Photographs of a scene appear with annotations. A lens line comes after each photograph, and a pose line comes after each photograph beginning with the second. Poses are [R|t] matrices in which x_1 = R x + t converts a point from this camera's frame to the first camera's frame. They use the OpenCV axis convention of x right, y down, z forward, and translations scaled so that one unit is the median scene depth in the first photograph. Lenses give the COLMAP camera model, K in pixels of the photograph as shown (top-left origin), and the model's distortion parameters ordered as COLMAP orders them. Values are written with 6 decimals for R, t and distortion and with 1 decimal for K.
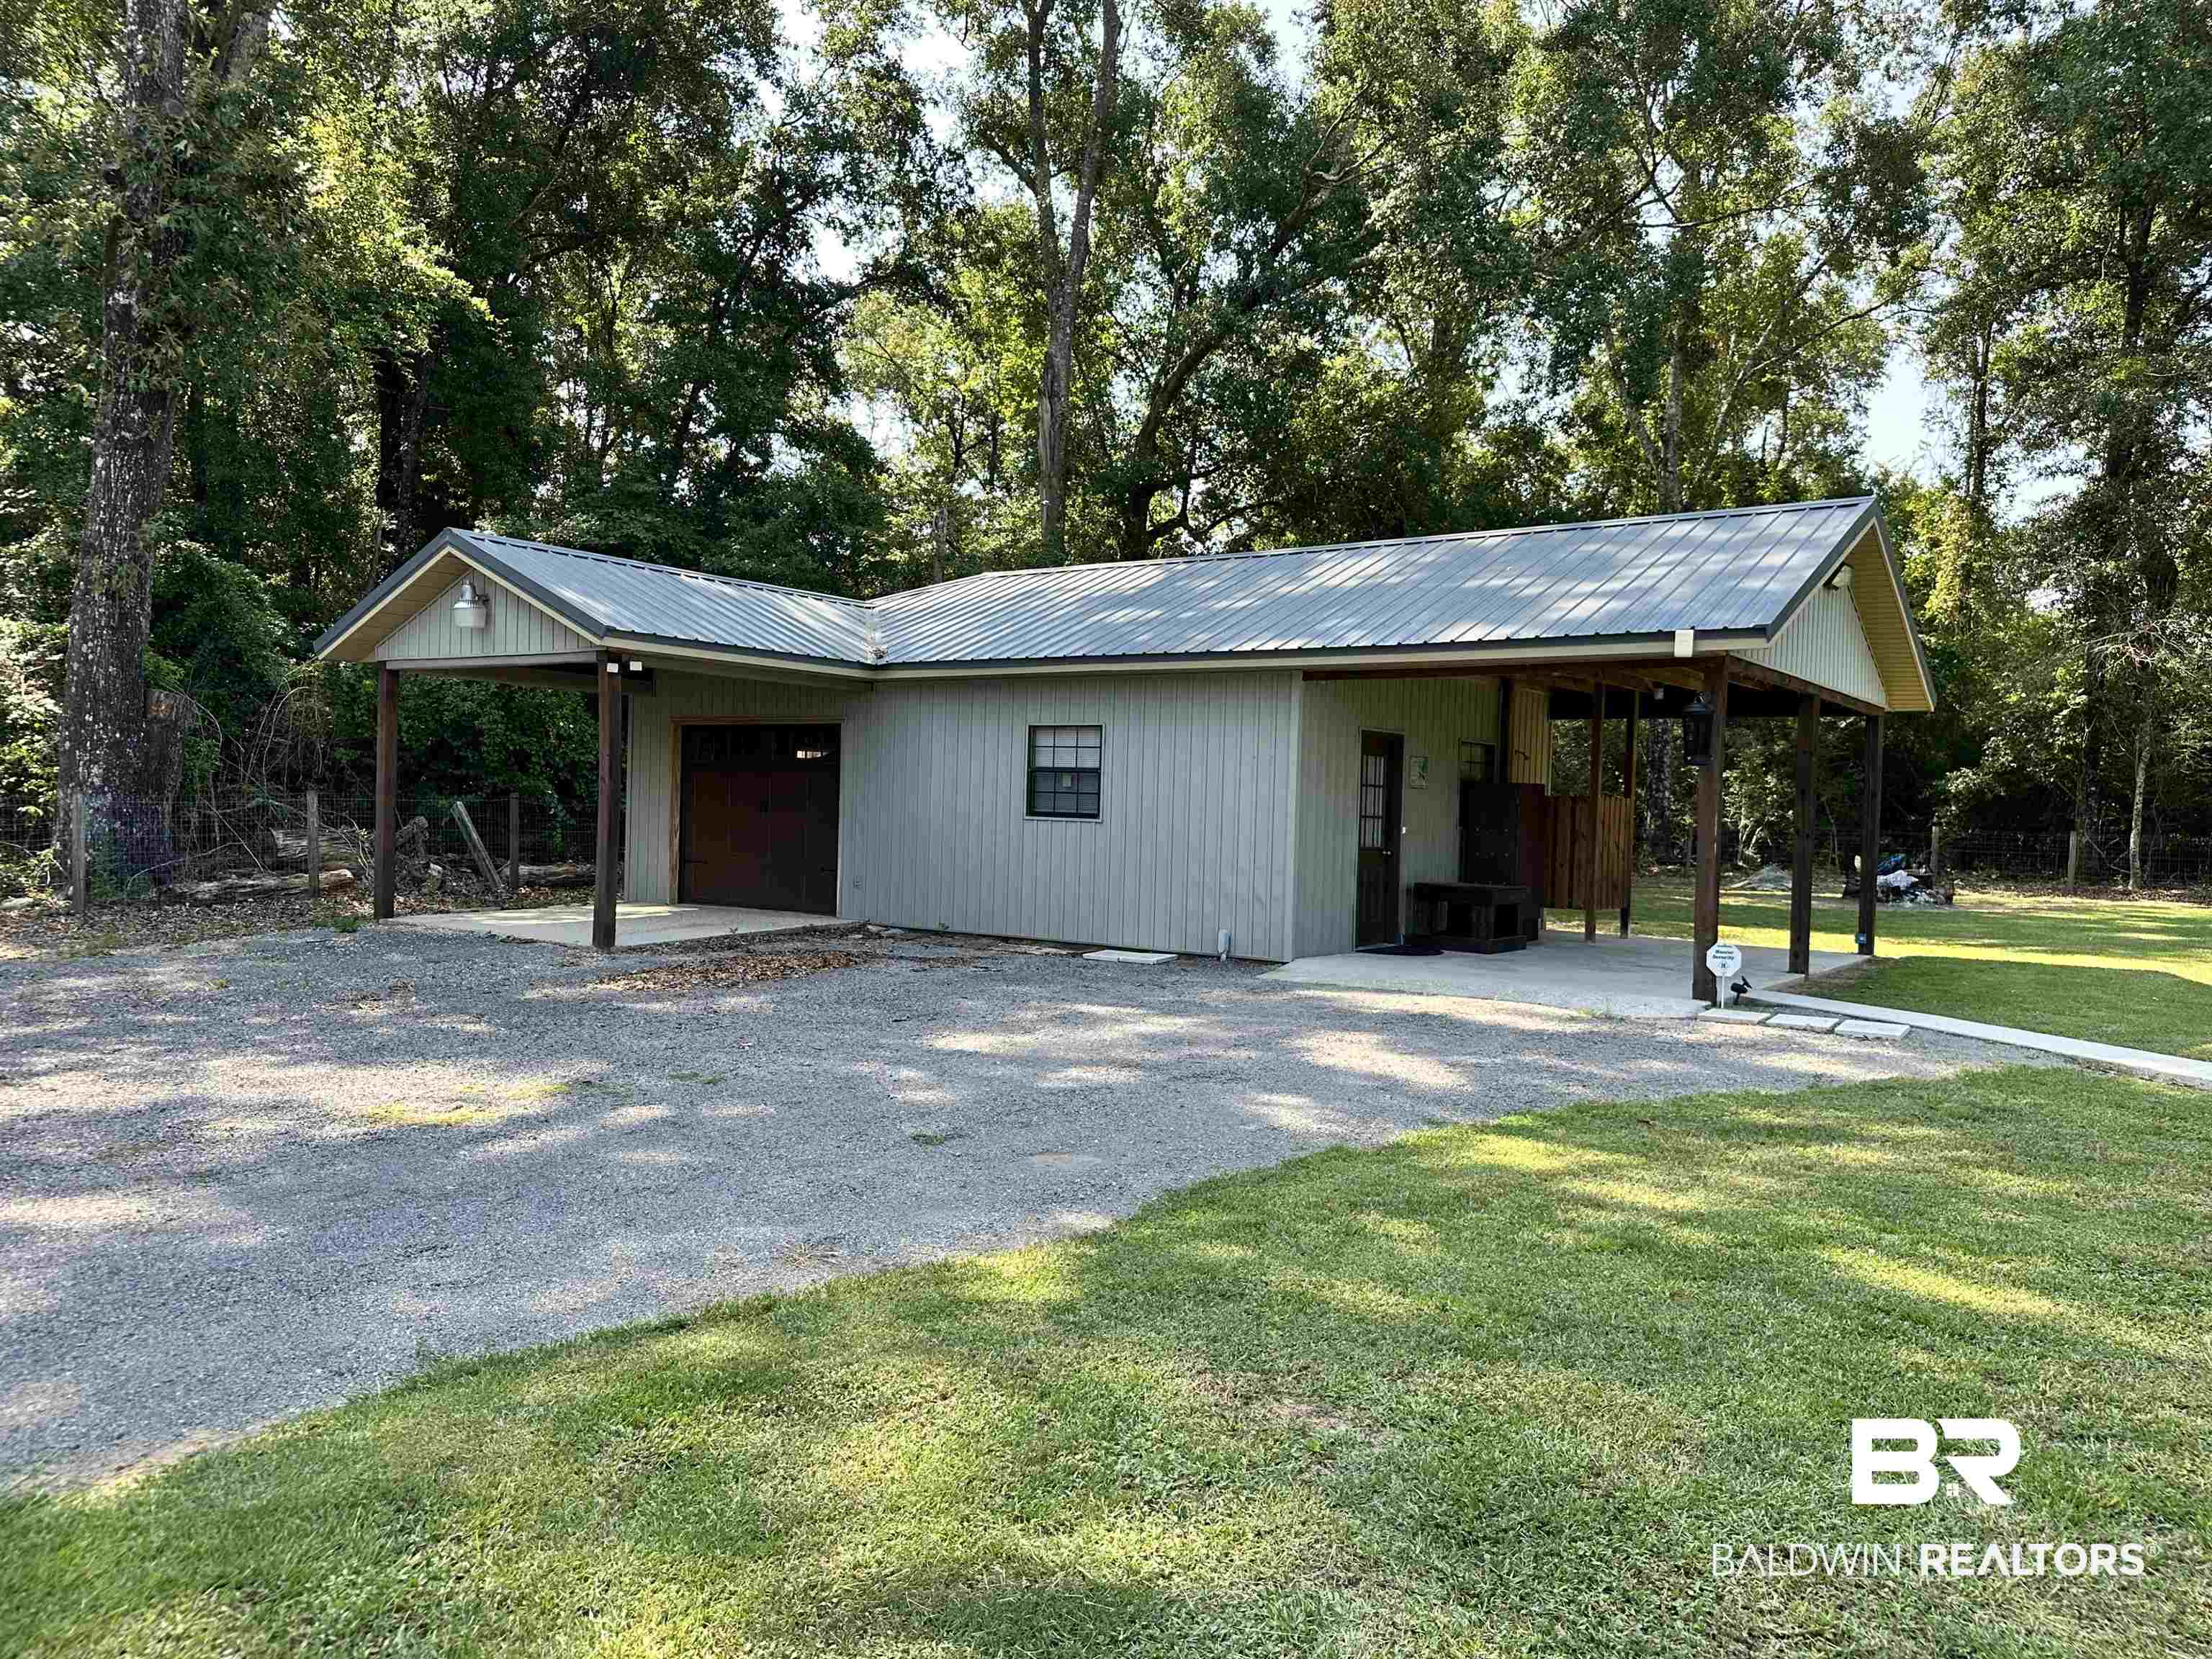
lens RADIAL K [[1559.9, 0, 1106.0], [0, 1559.9, 829.5], [0, 0, 1]] dist [0.061135, -0.002119]
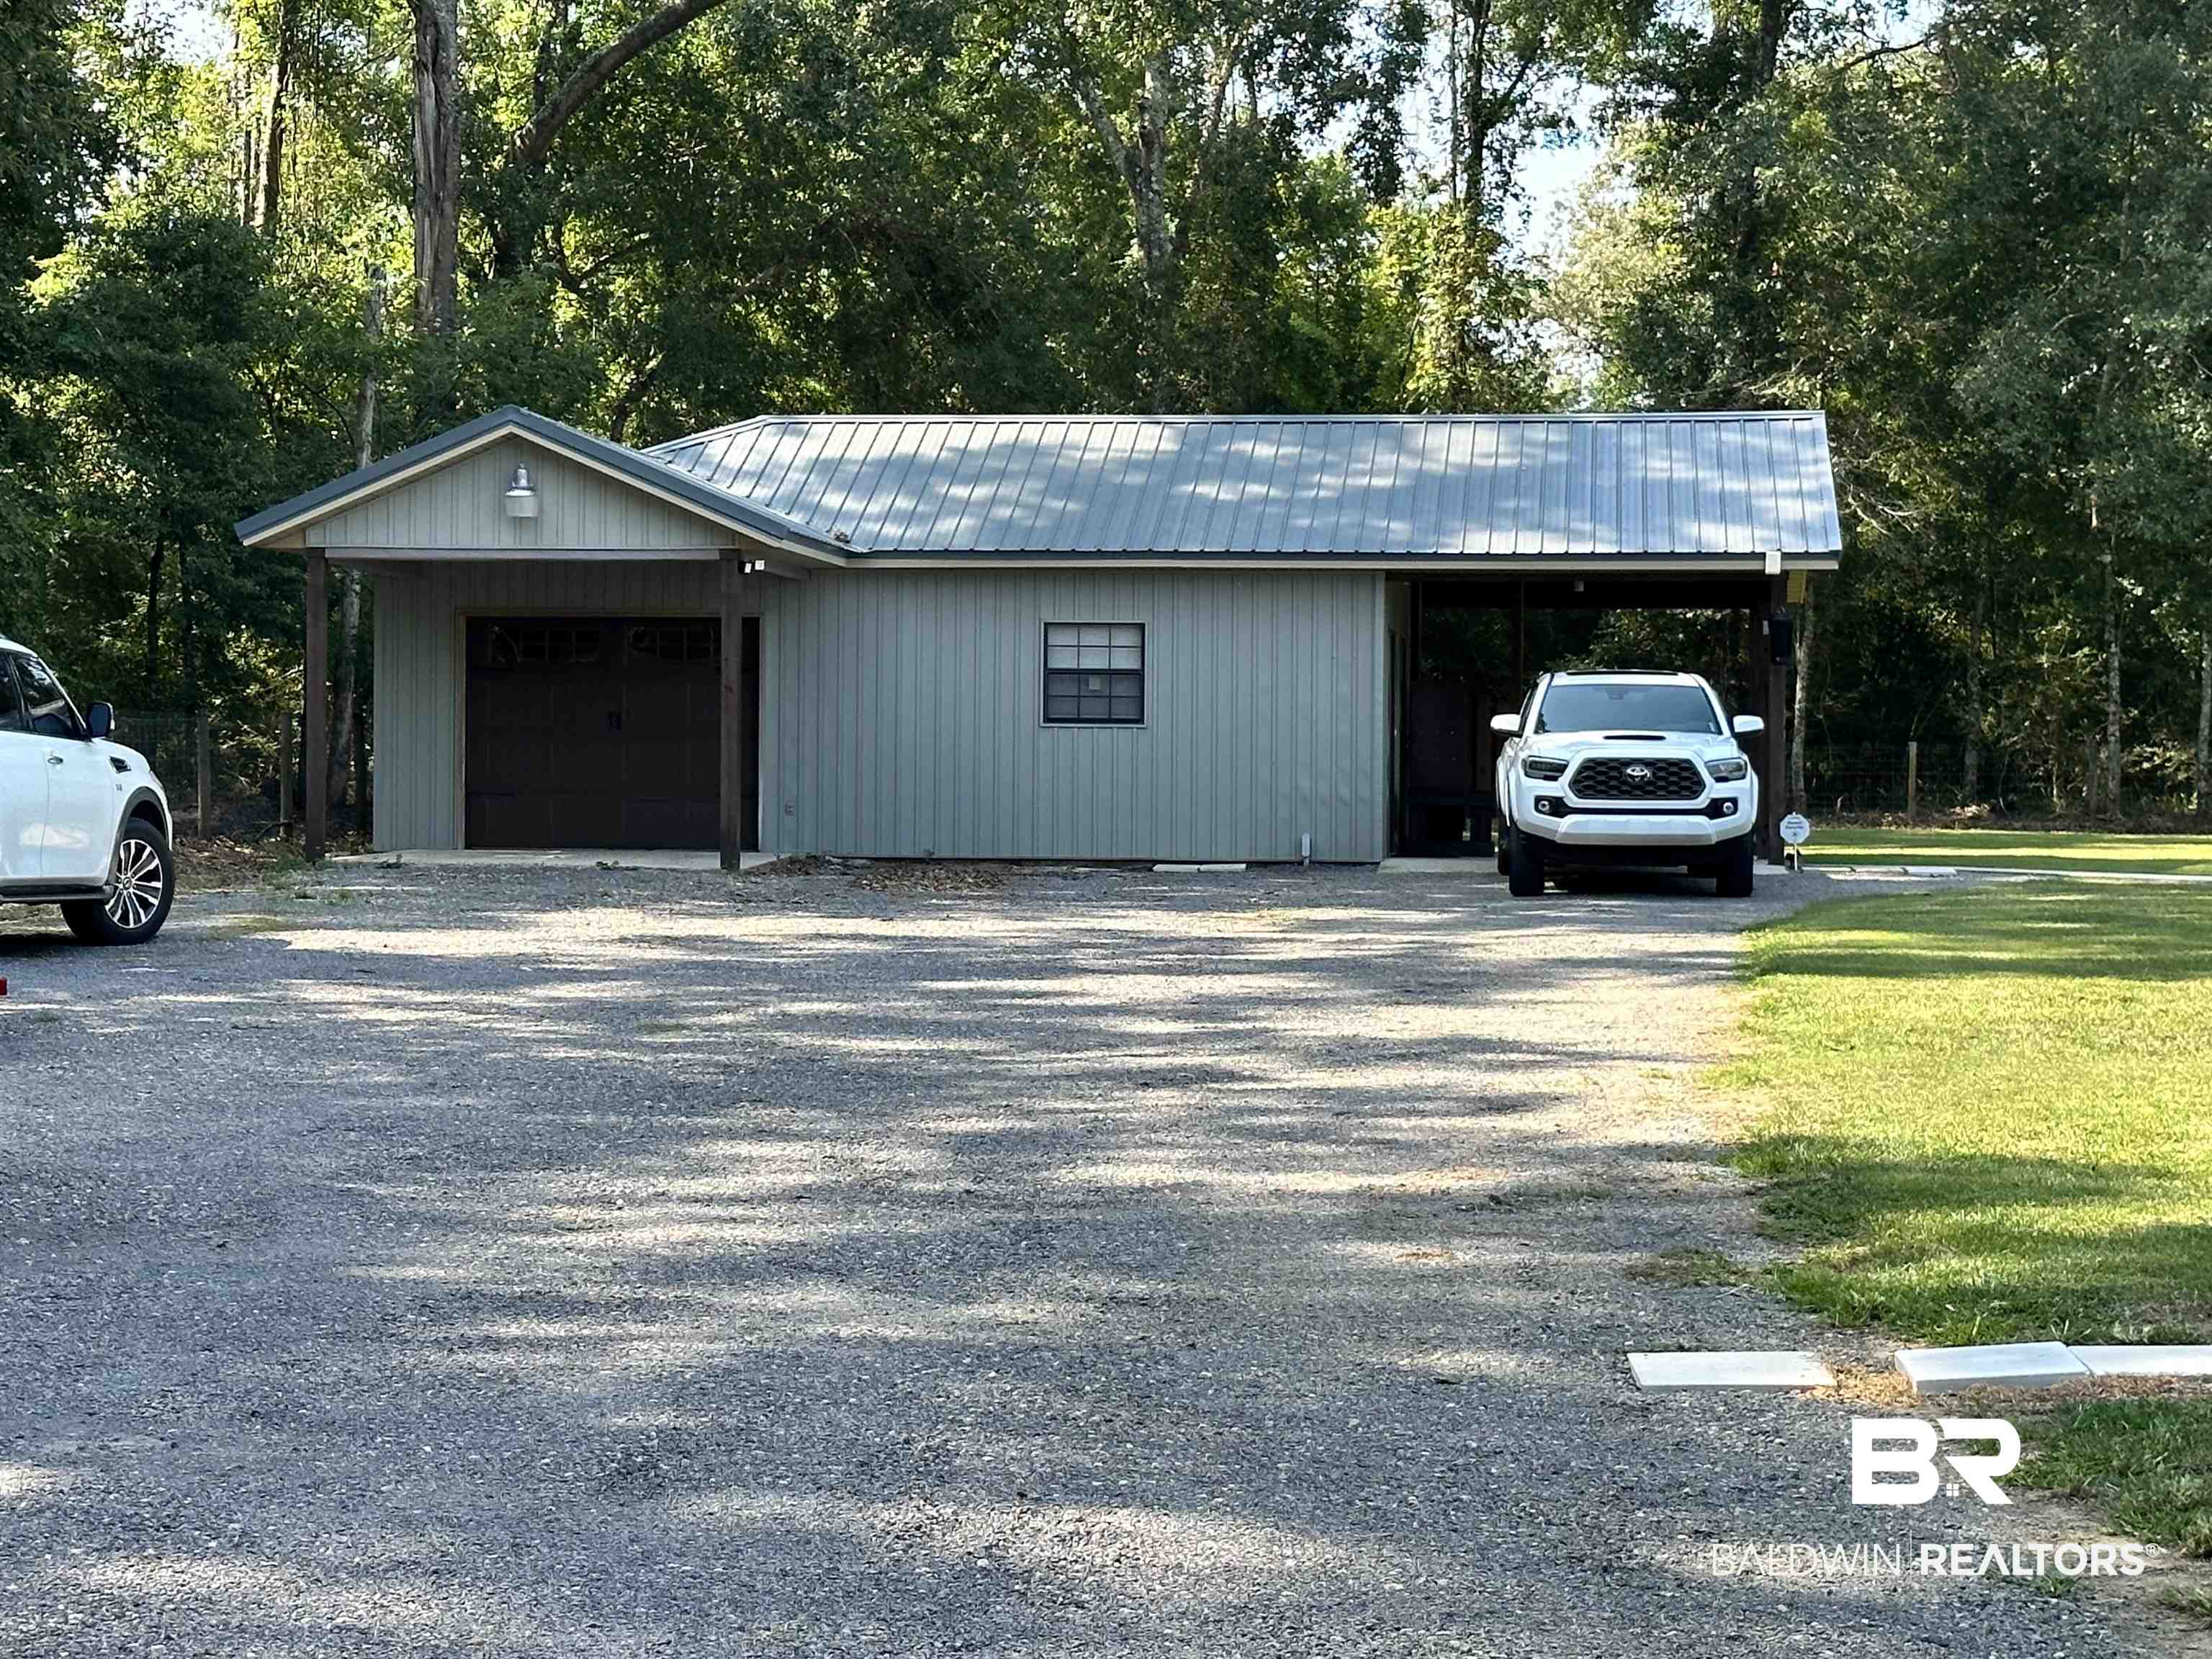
lens RADIAL K [[4524.4, 0, 1106.0], [0, 4524.4, 829.5], [0, 0, 1]] dist [0.113706, 0.037087]
pose [[0.863968, -0.027591, 0.502790, -1.358652], [0.026066, 0.999610, 0.010064, 0.027619], [-0.502871, 0.004411, 0.864350, -1.297521]]
